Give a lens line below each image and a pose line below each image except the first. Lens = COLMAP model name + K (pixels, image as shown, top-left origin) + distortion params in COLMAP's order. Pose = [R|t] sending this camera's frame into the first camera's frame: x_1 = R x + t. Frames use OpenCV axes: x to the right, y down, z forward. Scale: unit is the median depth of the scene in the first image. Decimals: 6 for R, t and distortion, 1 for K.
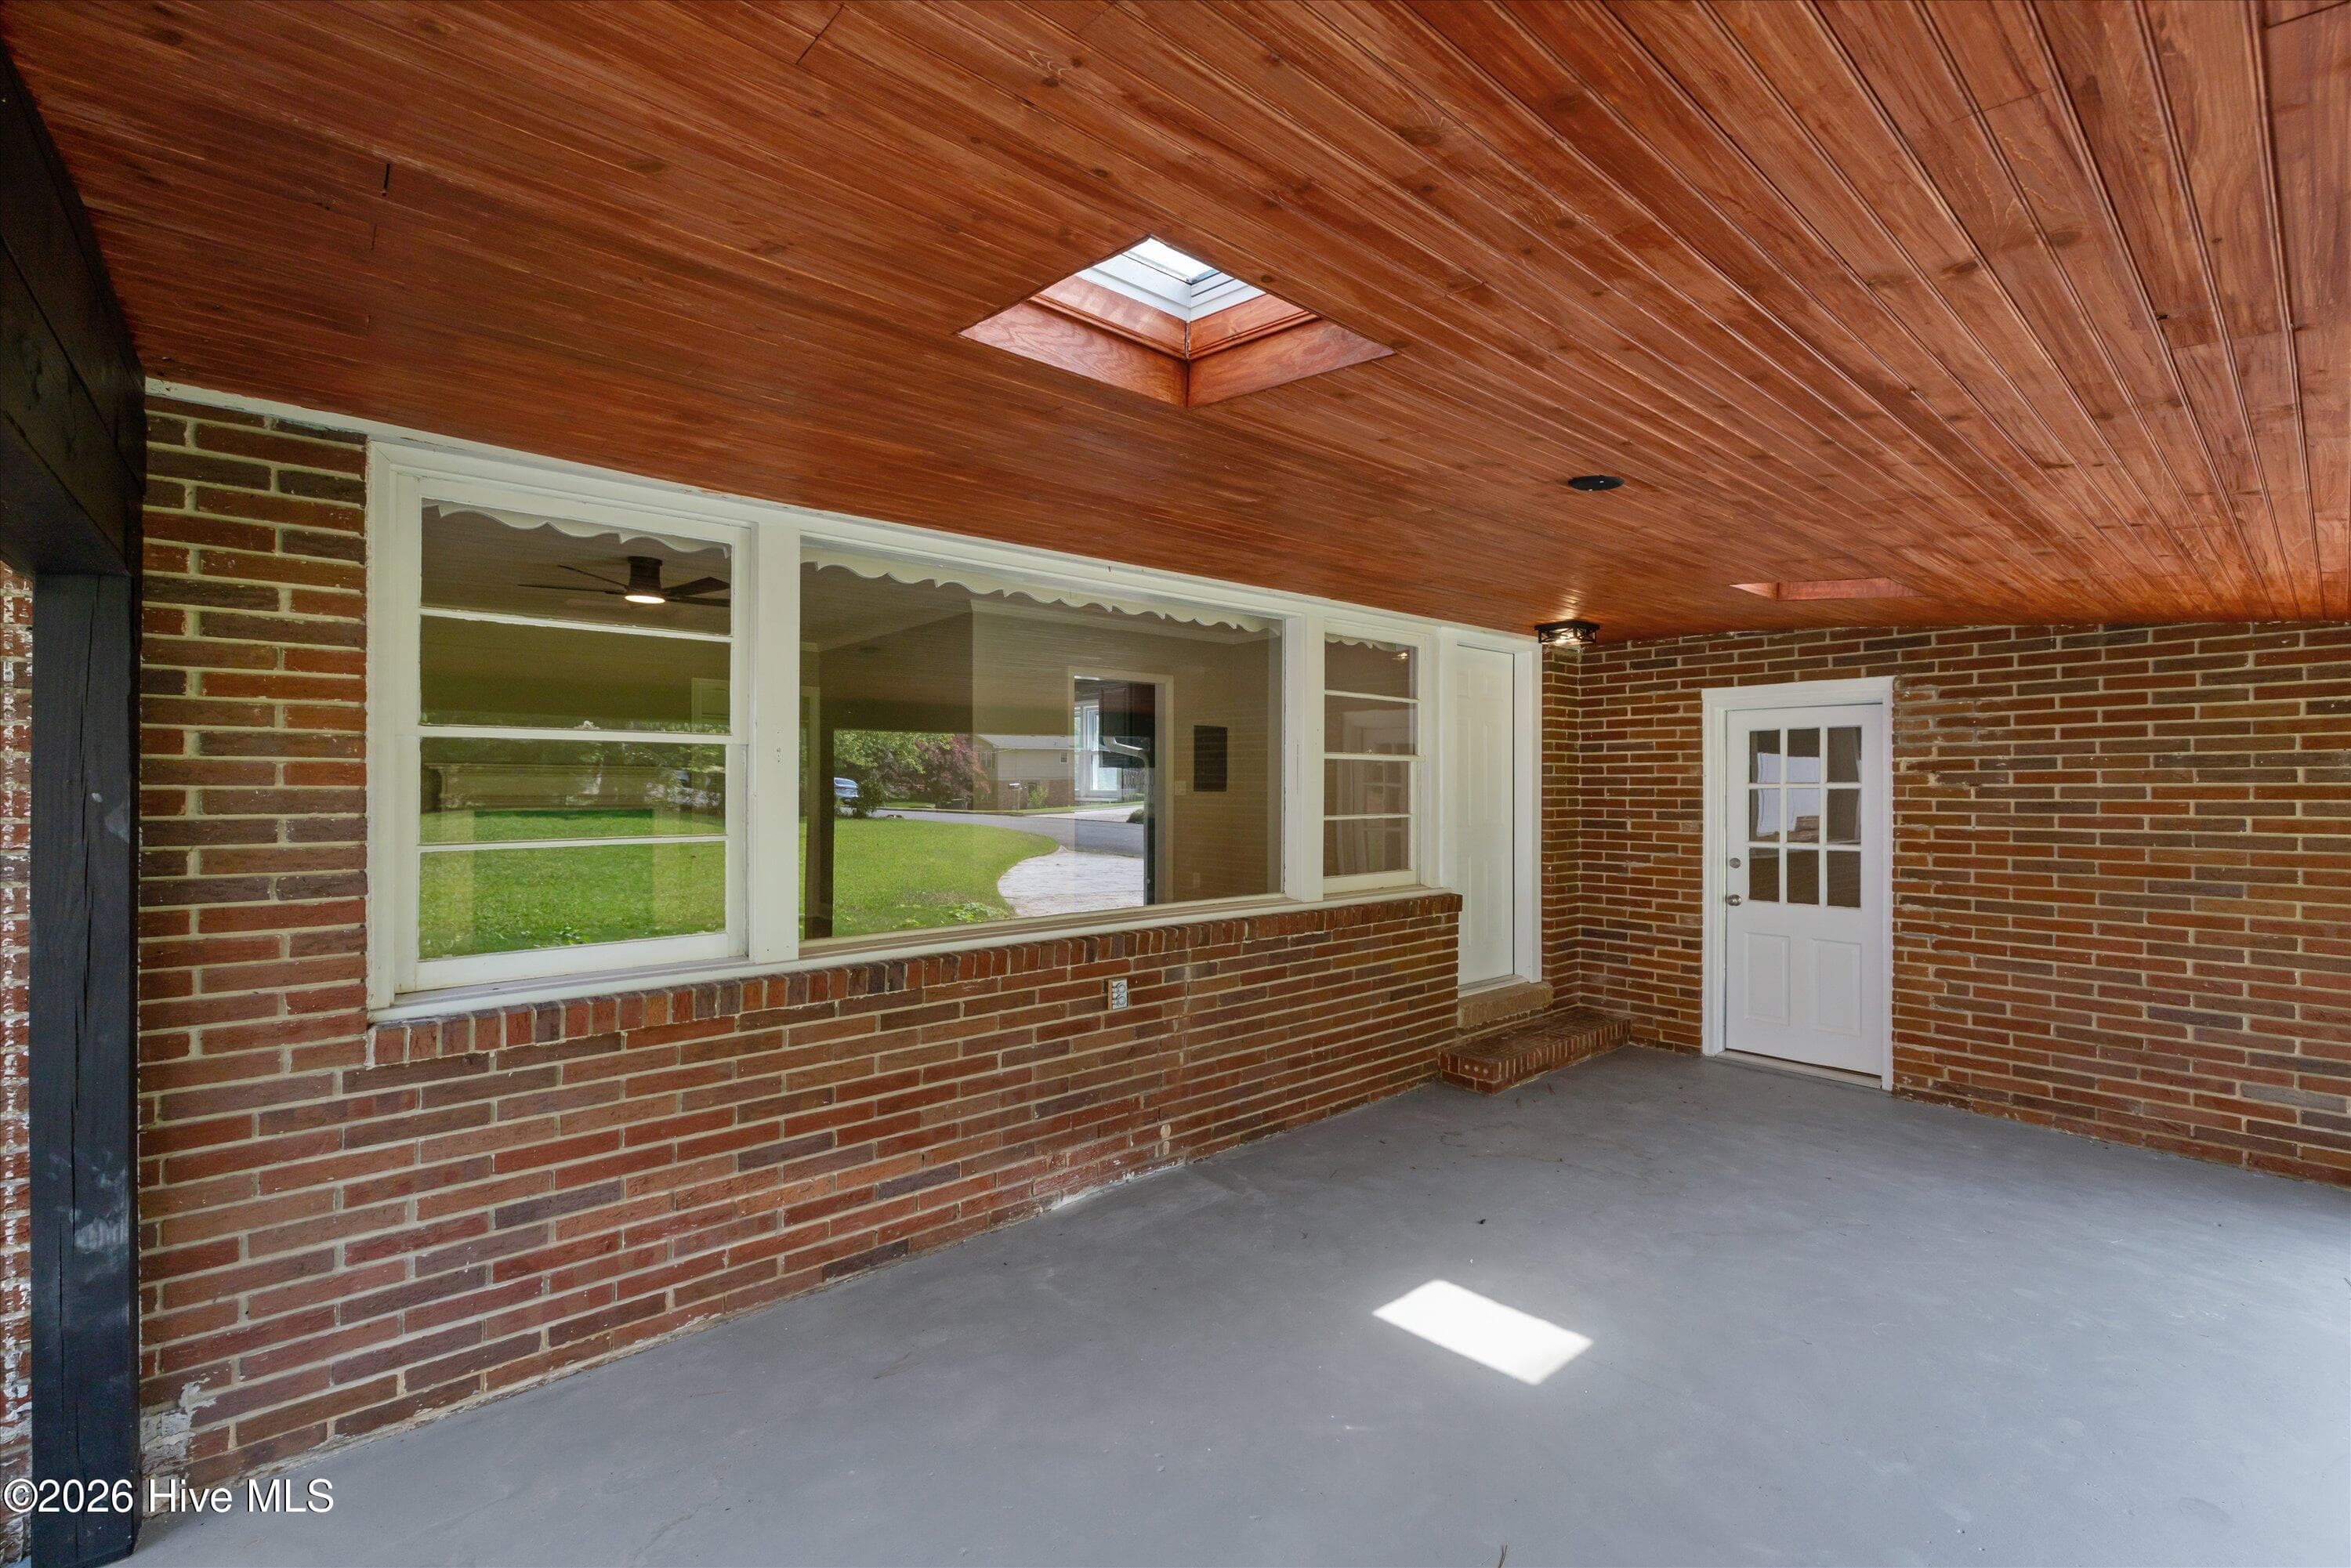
lens RADIAL K [[1013.2, 0, 1174.1], [0, 1013.2, 784.0], [0, 0, 1]] dist [-0.004242, 0.001117]
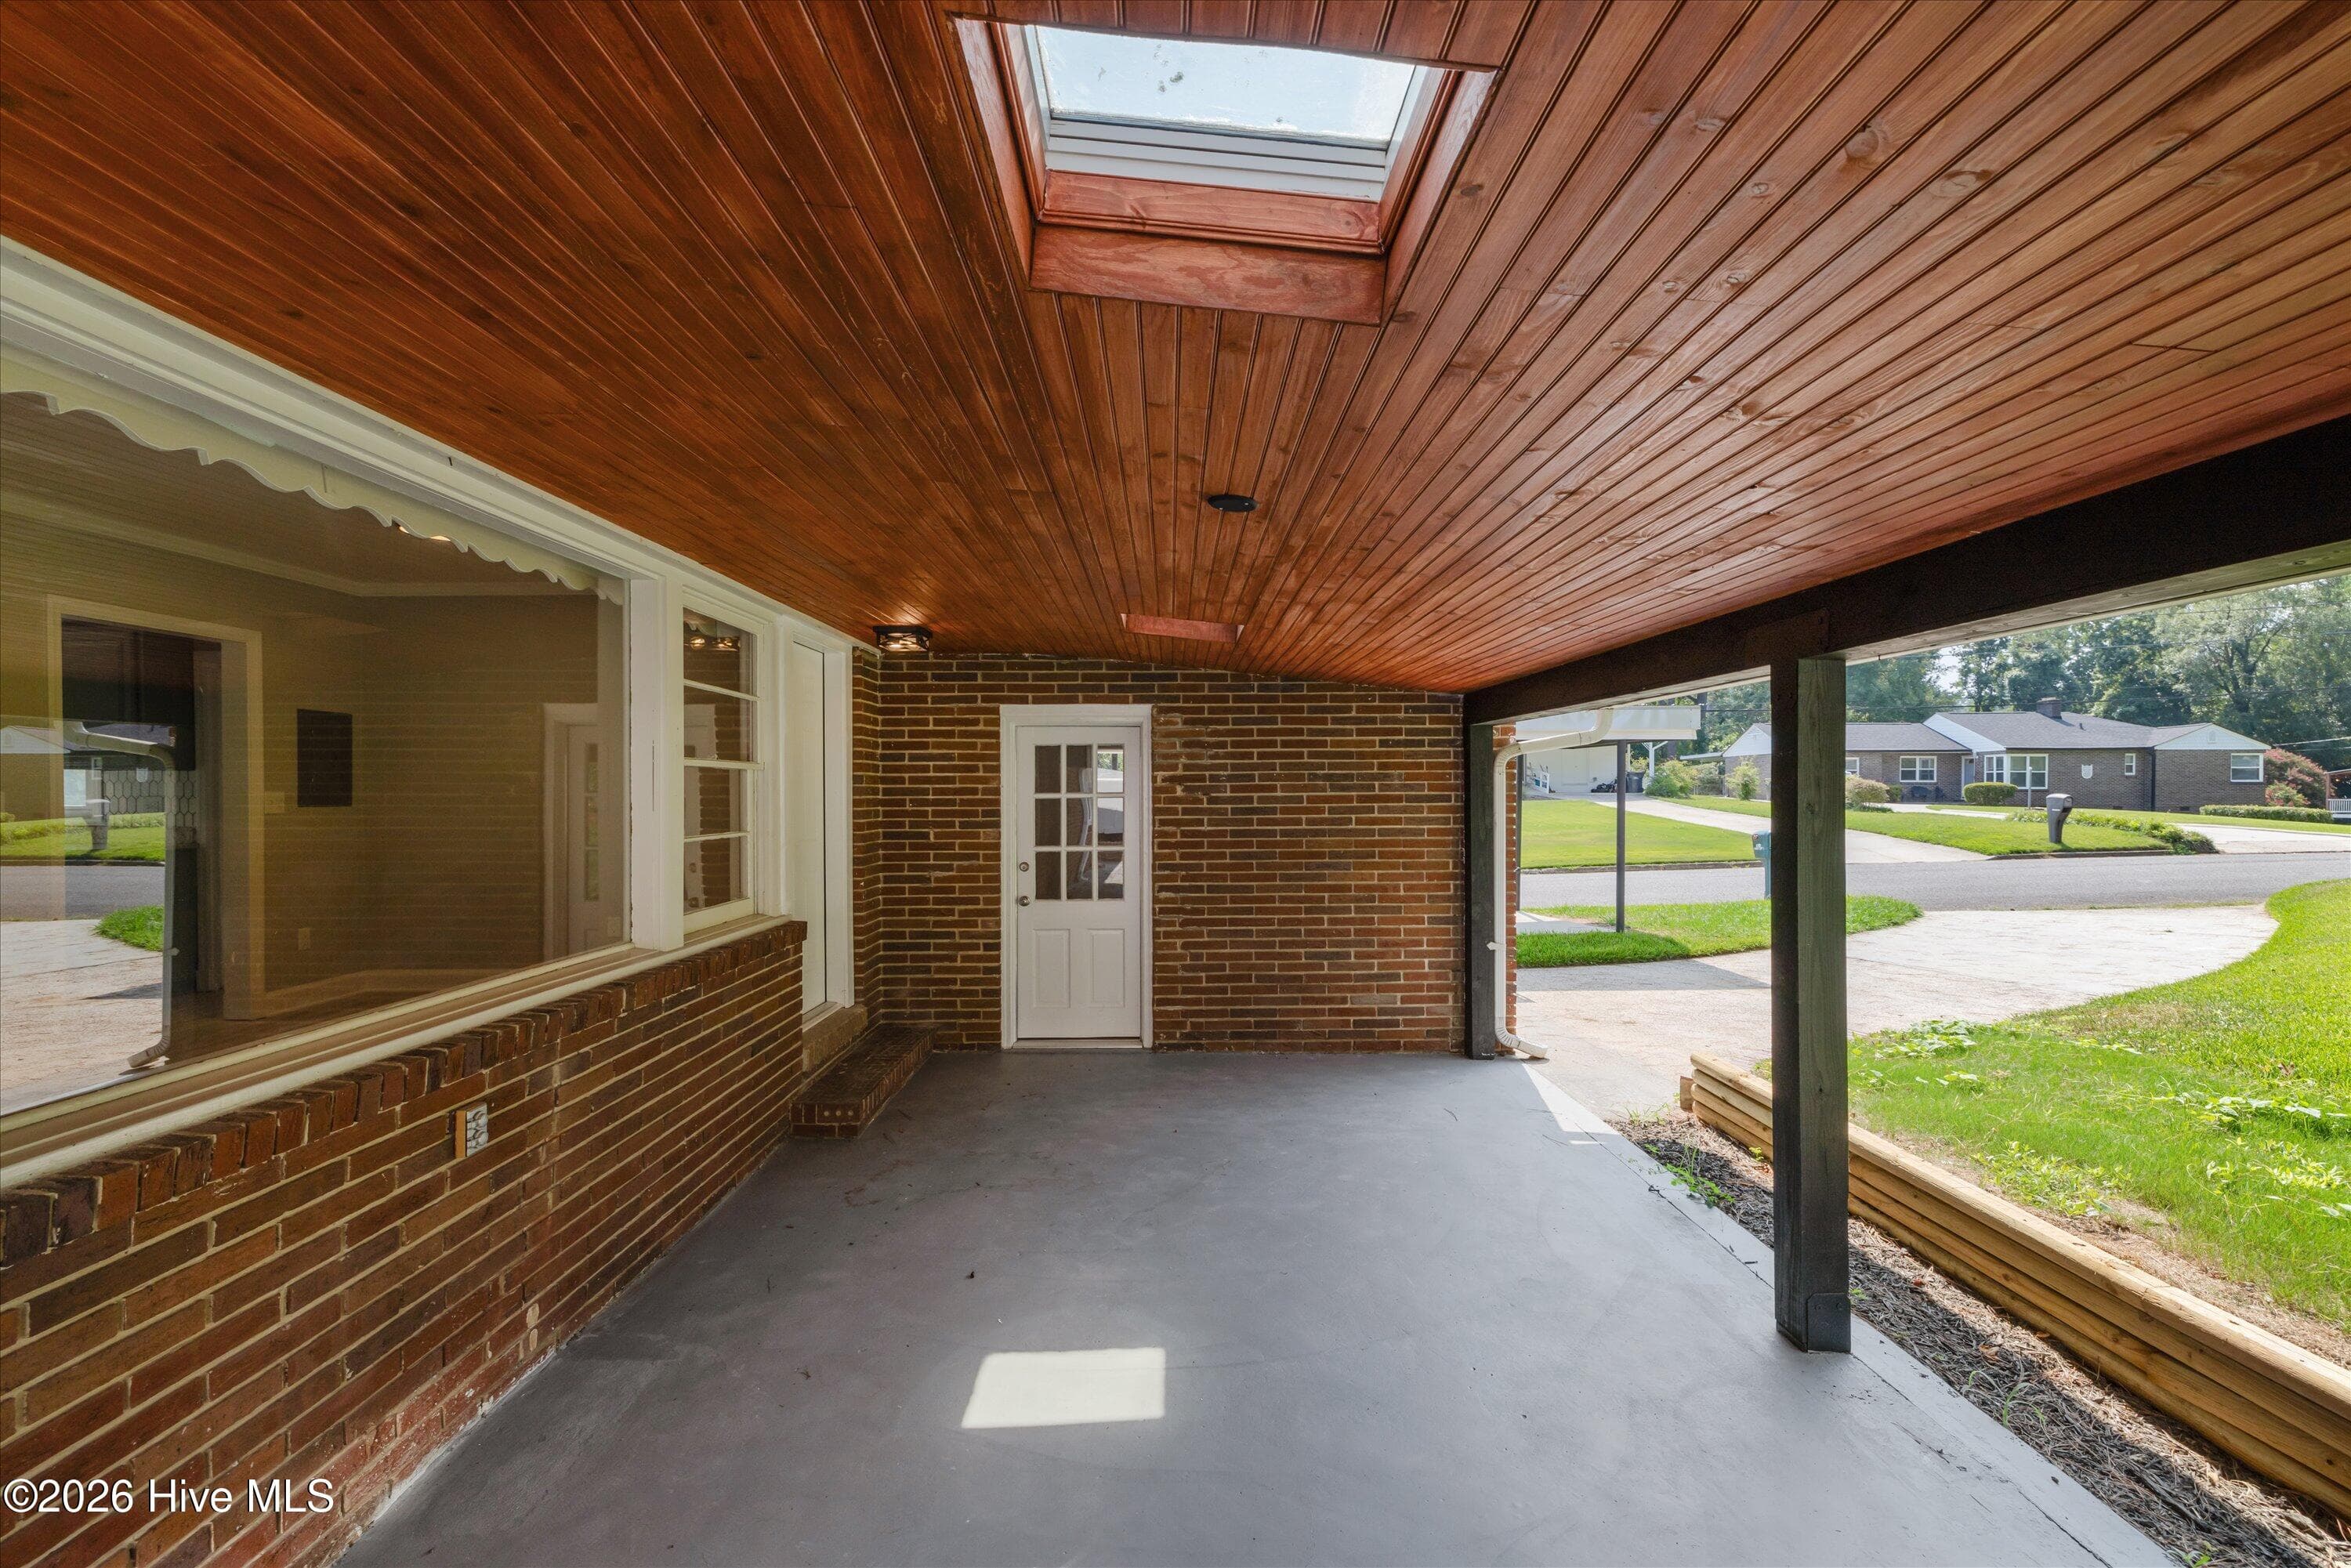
lens RADIAL K [[1021.8, 0, 1180.5], [0, 1021.8, 798.3], [0, 0, 1]] dist [0.000127, 0.001068]
pose [[0.644487, -0.008385, 0.764569, -0.200771], [0.002995, 0.999960, 0.008442, -0.004723], [-0.764609, -0.003151, 0.644486, 0.187965]]
